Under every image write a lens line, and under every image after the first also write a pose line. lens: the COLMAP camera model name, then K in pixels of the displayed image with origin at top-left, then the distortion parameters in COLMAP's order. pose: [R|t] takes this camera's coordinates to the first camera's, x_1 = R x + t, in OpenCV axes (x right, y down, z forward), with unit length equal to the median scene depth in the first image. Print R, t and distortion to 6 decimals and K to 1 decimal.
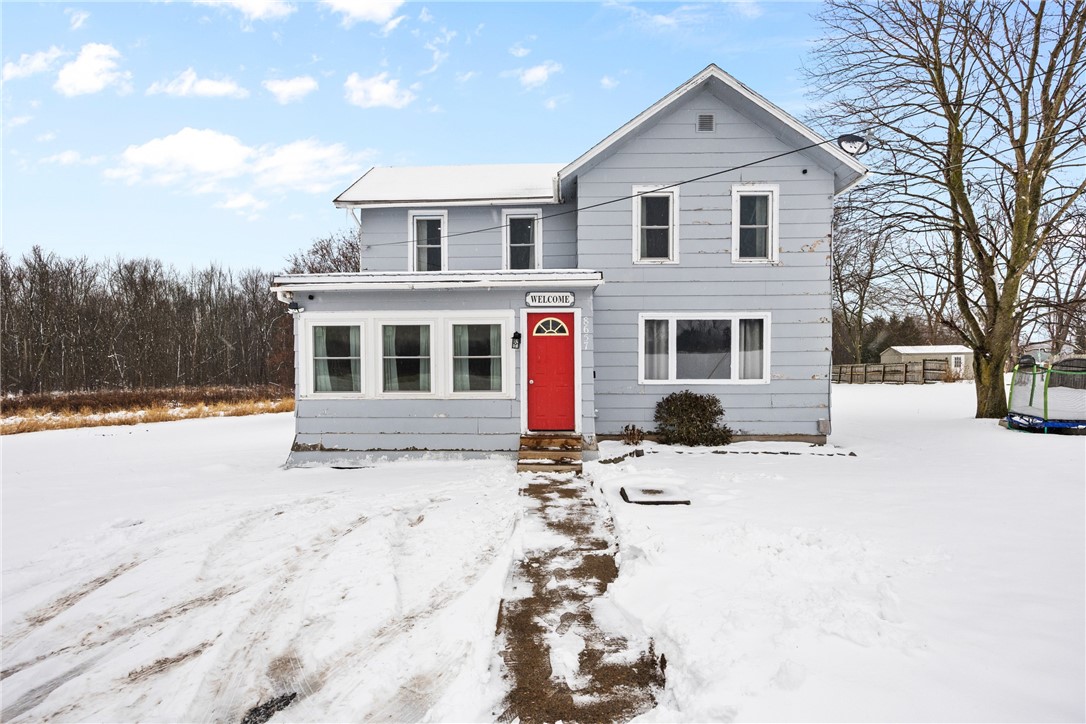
lens RADIAL K [[519.5, 0, 542.6], [0, 519.5, 380.0], [0, 0, 1]] dist [-0.004143, -0.000814]
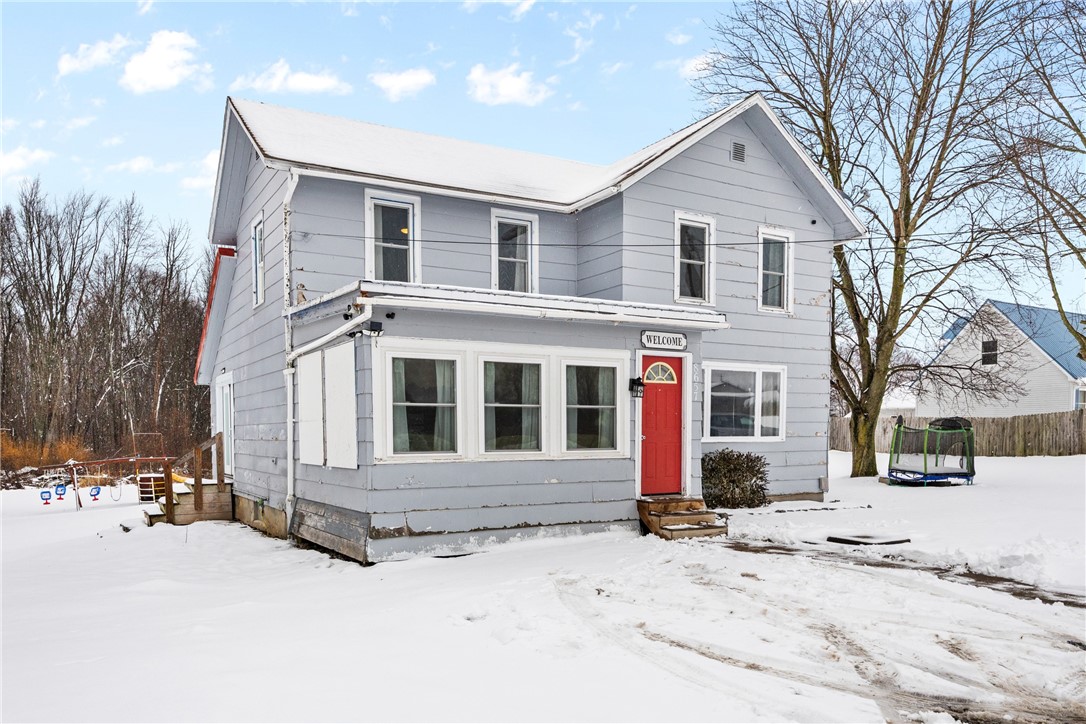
lens RADIAL K [[796.4, 0, 549.0], [0, 796.4, 480.5], [0, 0, 1]] dist [0.001038, -0.000833]
pose [[0.847185, -0.031147, 0.530385, -0.732033], [0.014047, 0.999244, 0.036243, 0.021455], [-0.531113, -0.023254, 0.846982, -0.013686]]
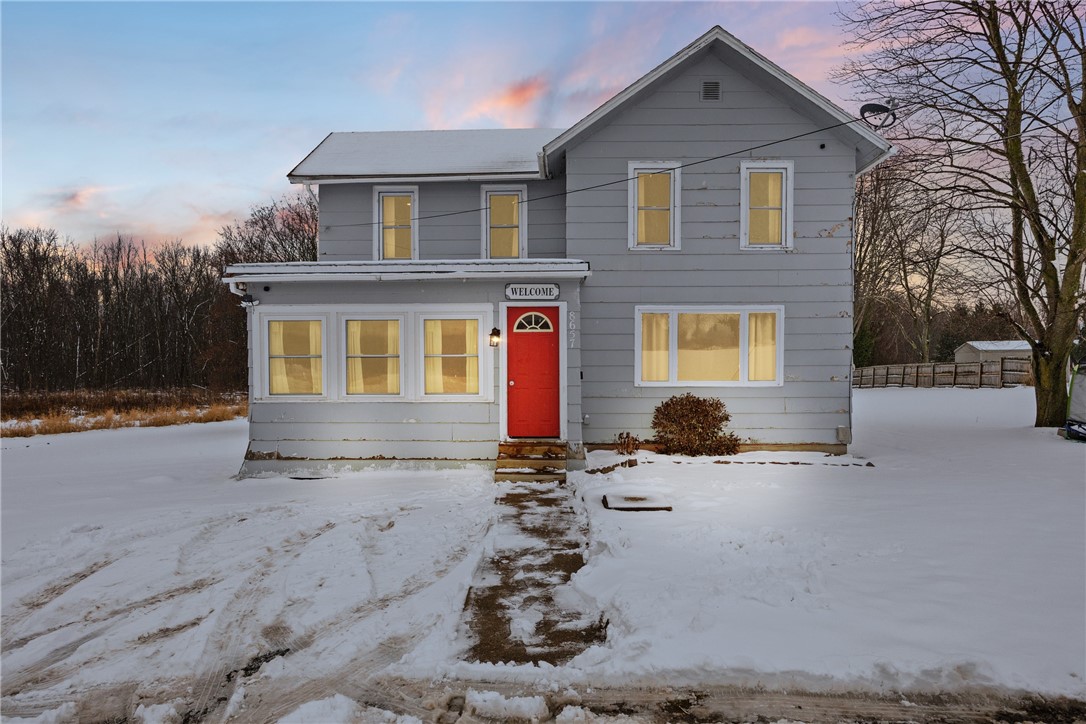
lens RADIAL K [[661.2, 0, 541.8], [0, 661.2, 385.4], [0, 0, 1]] dist [-0.005612, 0.000935]
pose [[0.999986, 0.001799, 0.004915, 0.021835], [-0.001822, 0.999988, 0.004562, 0.001739], [-0.004906, -0.004571, 0.999978, -0.127813]]
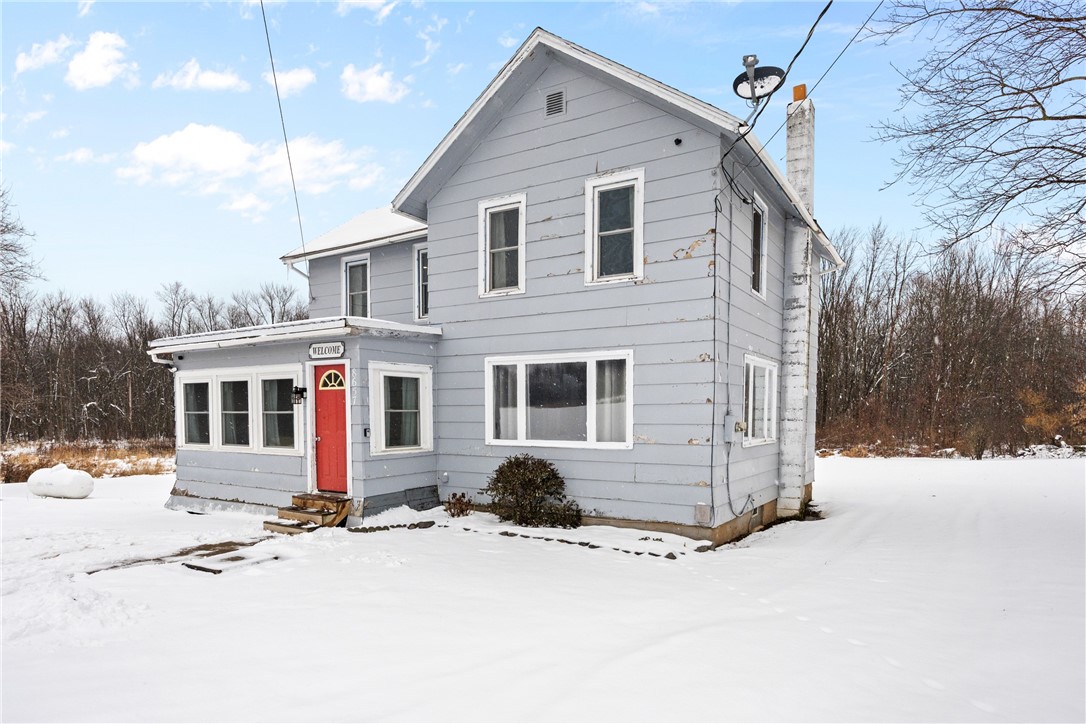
lens RADIAL K [[650.9, 0, 538.9], [0, 650.9, 443.1], [0, 0, 1]] dist [0.000756, -0.000048]
pose [[0.862837, 0.028578, -0.504673, 0.804484], [-0.016867, 0.999472, 0.027758, -0.024410], [0.505200, -0.015439, 0.862864, 0.159632]]
